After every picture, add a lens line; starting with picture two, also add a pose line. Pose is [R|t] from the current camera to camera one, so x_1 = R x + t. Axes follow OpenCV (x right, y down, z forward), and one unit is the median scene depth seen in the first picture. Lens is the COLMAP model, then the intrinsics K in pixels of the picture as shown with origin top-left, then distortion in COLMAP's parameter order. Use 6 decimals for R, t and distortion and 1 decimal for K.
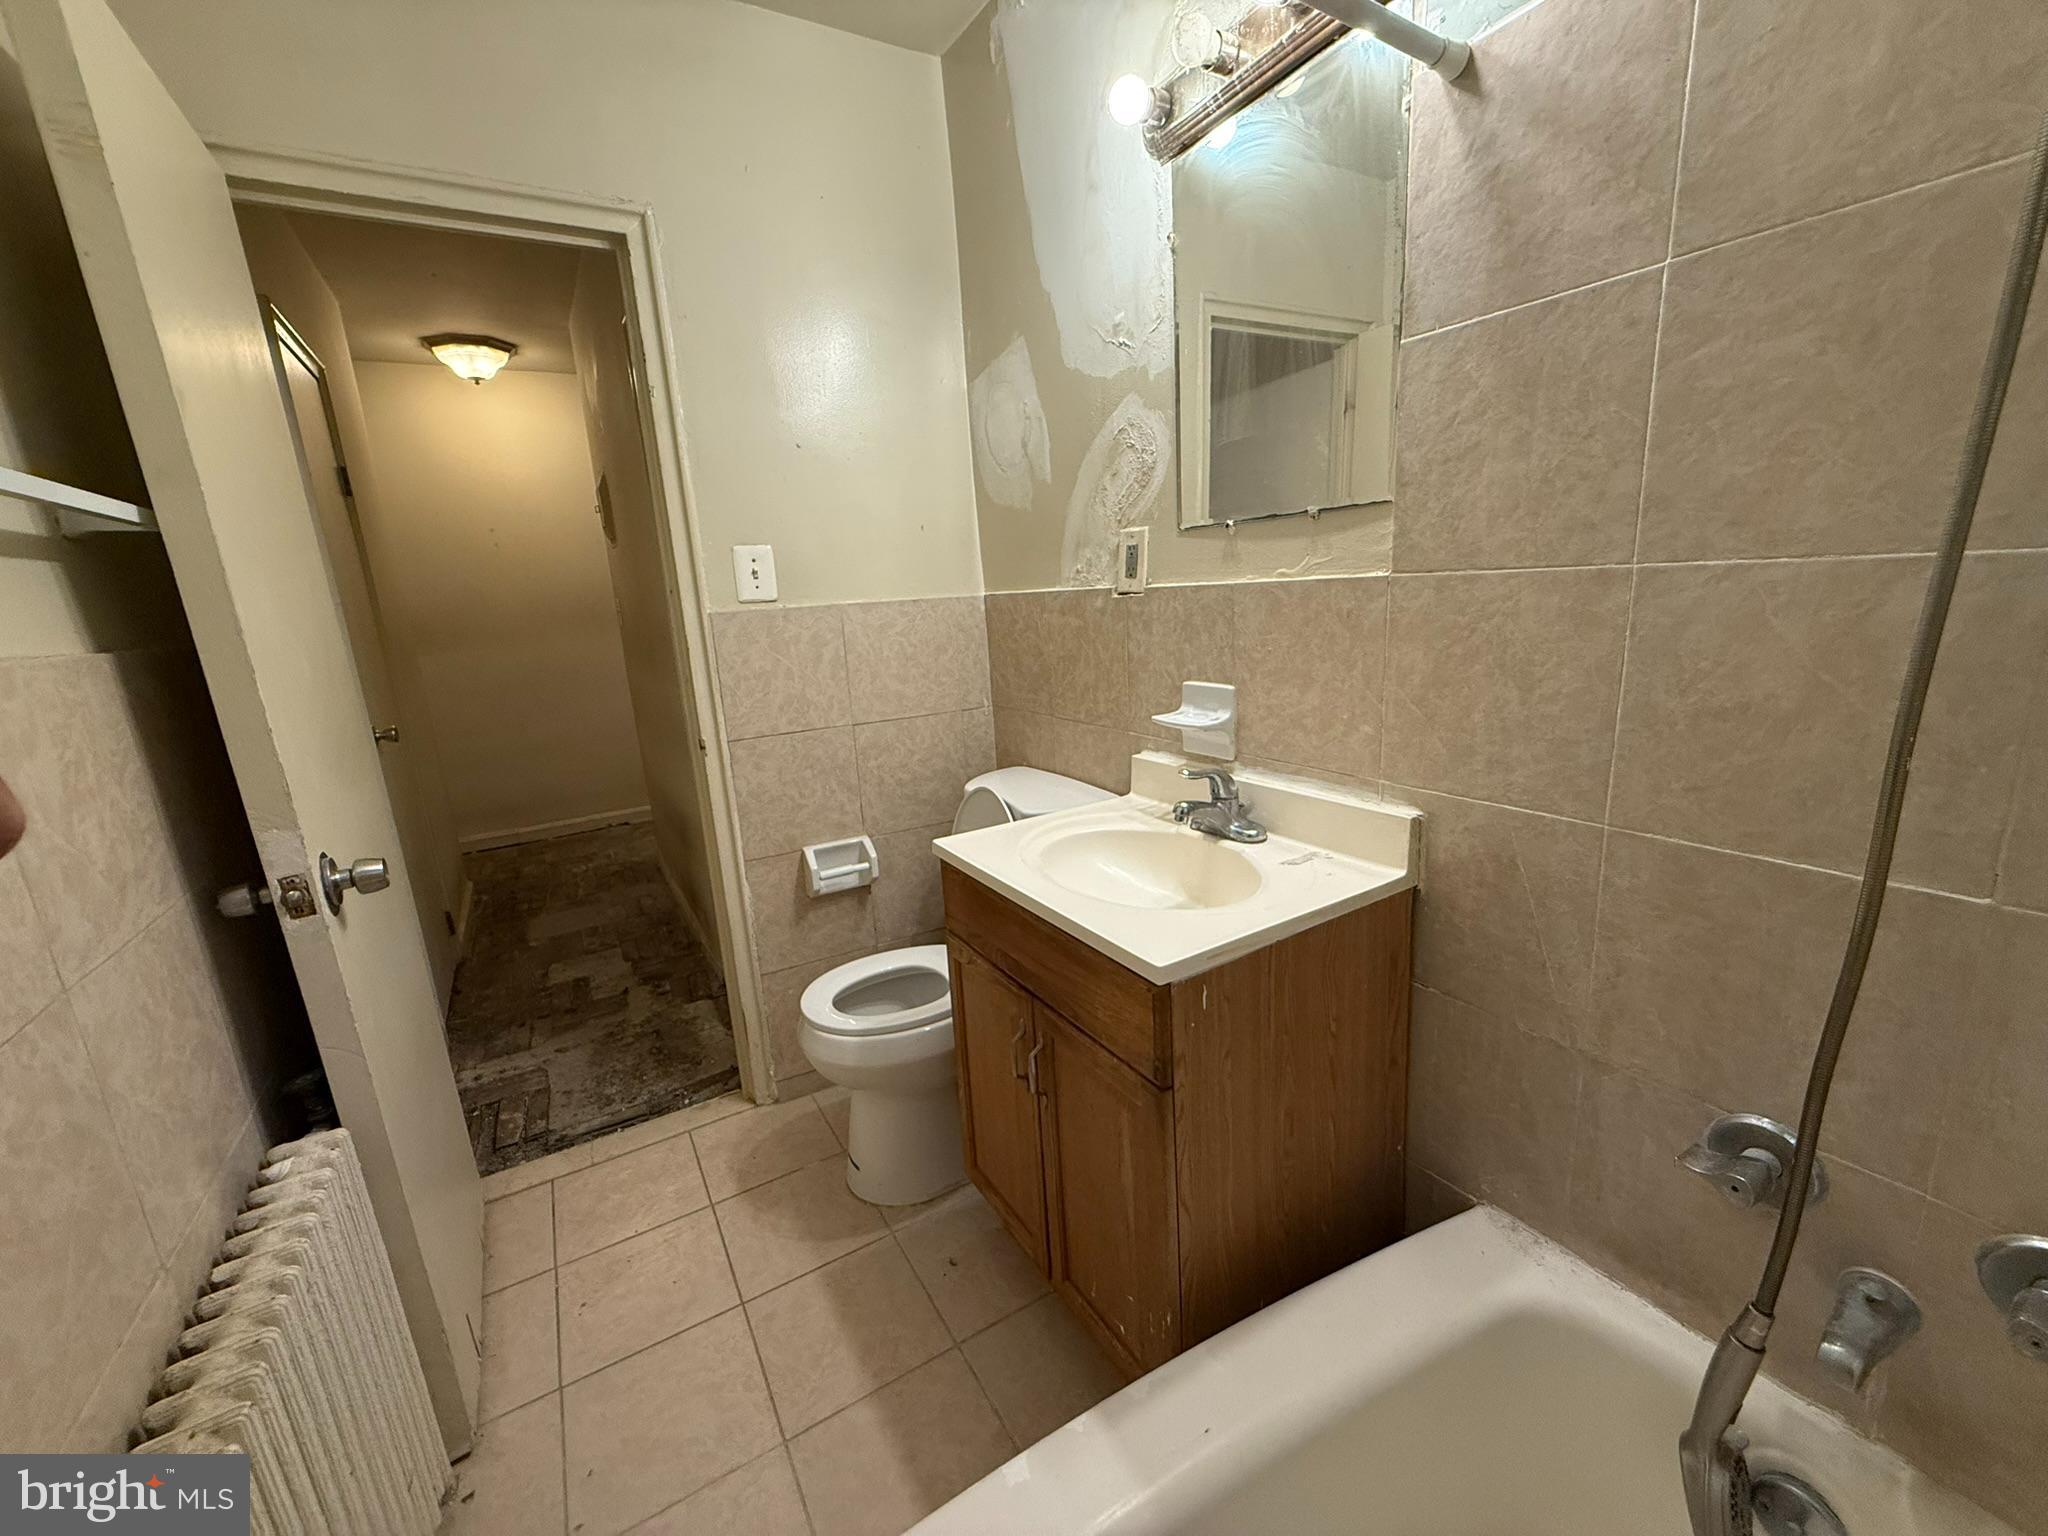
lens RADIAL K [[814.1, 0, 1025.1], [0, 814.1, 769.2], [0, 0, 1]] dist [-0.000862, -0.000007]
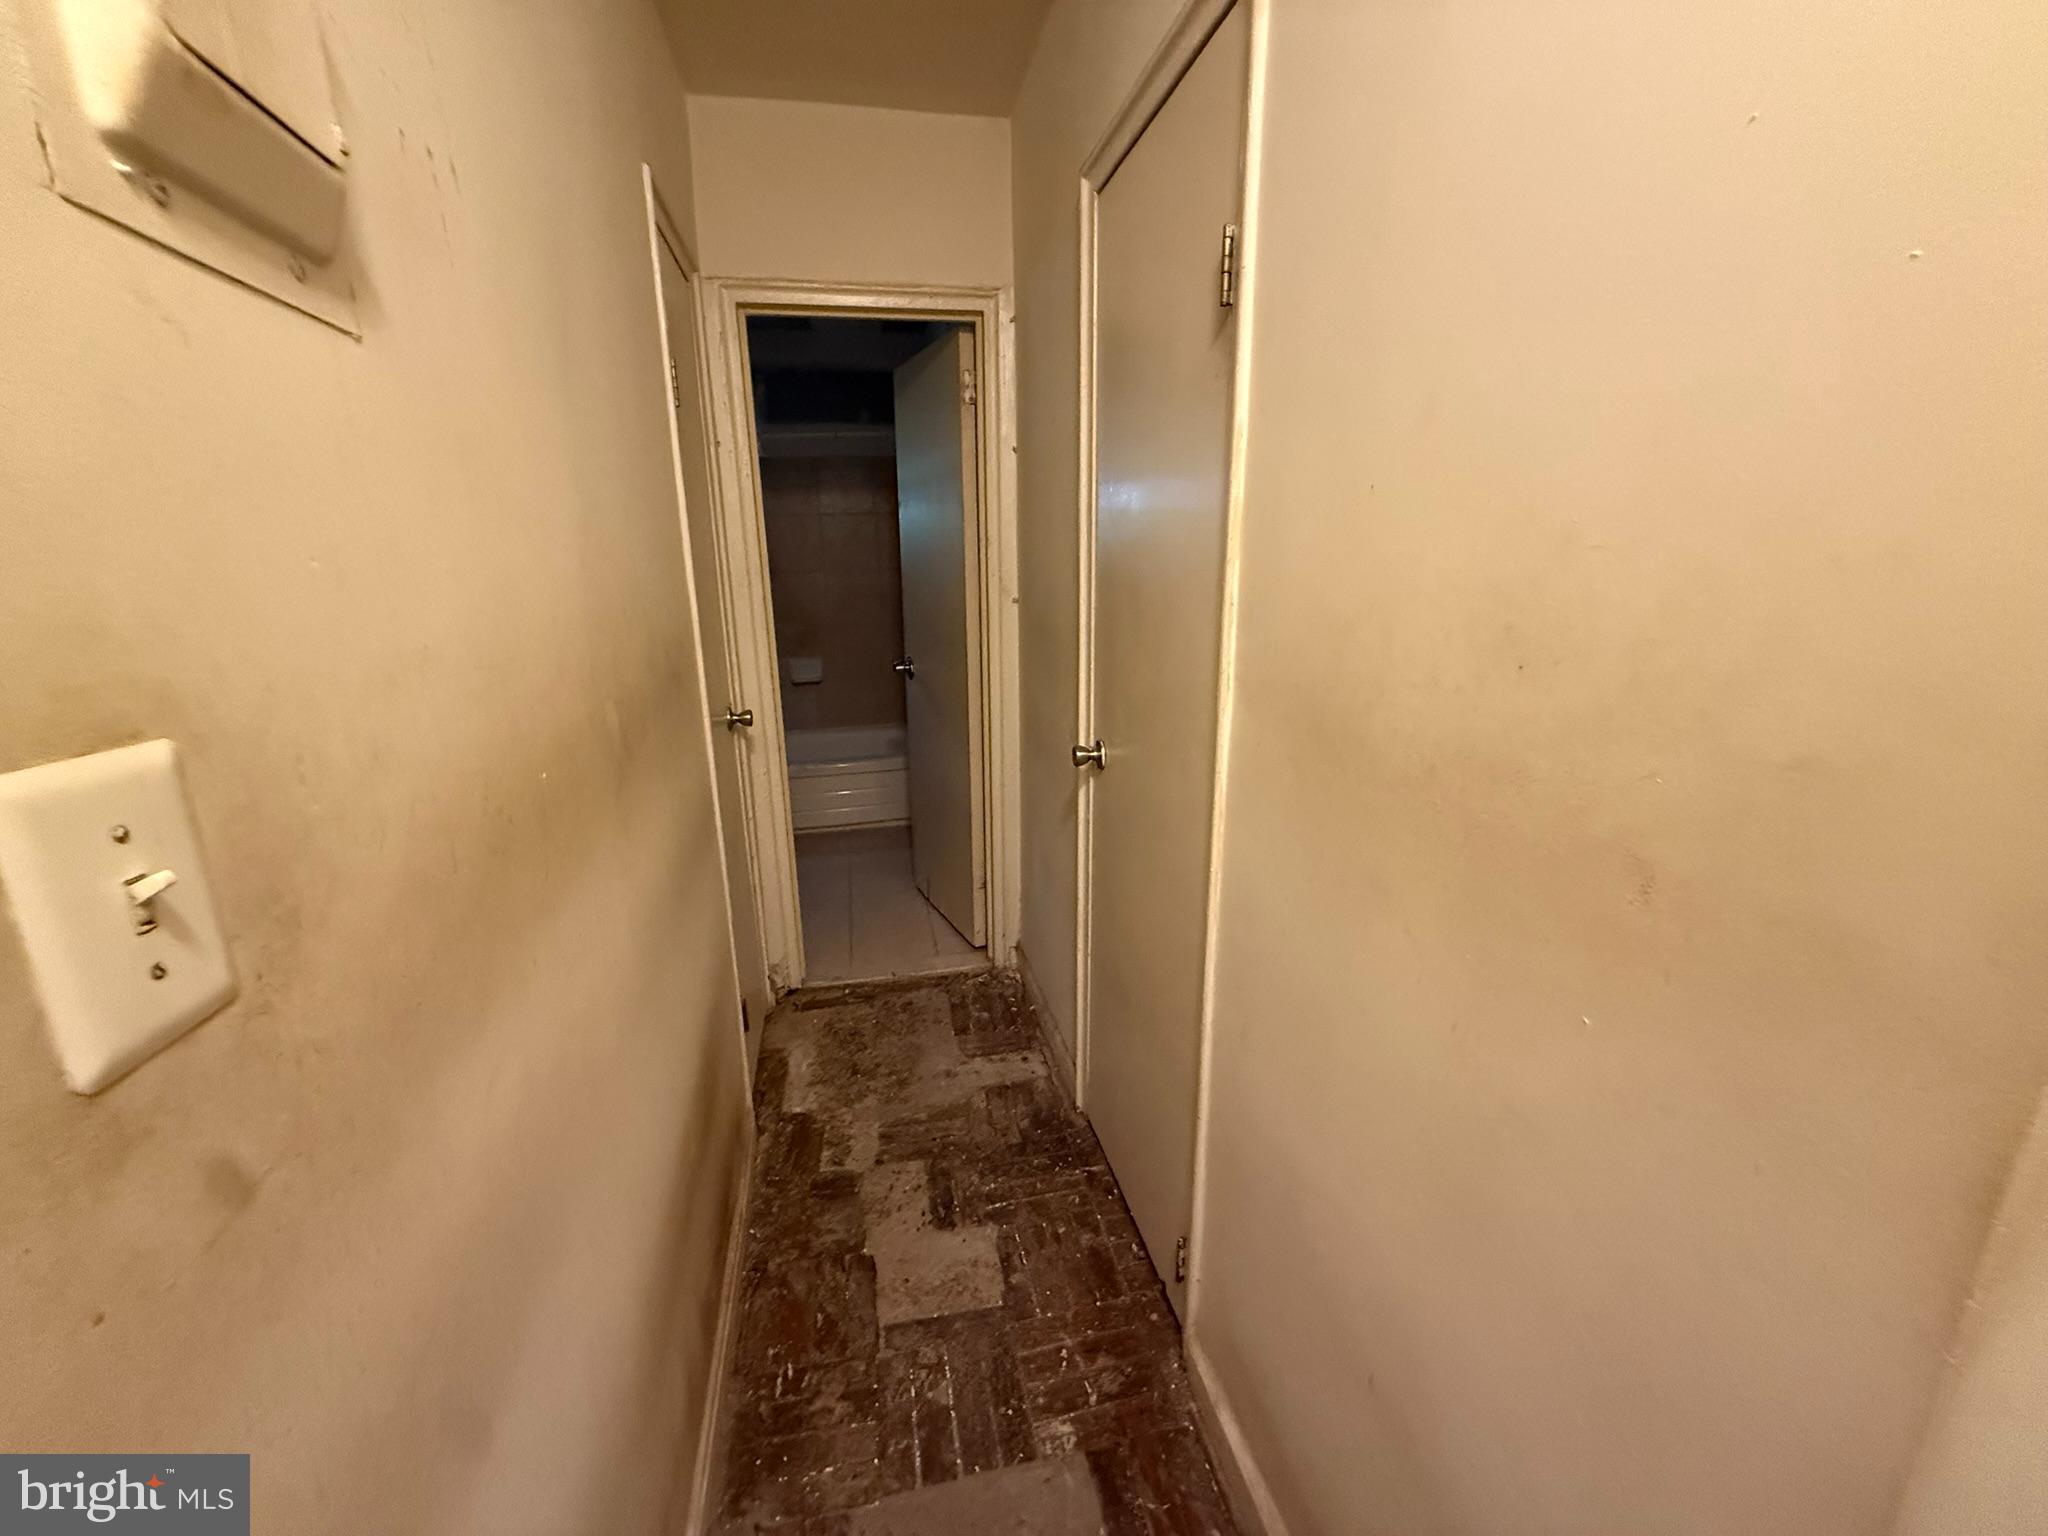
lens RADIAL K [[814.1, 0, 1021.3], [0, 814.1, 764.9], [0, 0, 1]] dist [-0.000862, -0.000007]
pose [[-0.941499, -0.015984, 0.336636, -0.828176], [0.140806, 0.888859, 0.436009, -0.303918], [-0.306191, 0.457902, -0.834609, 1.383275]]
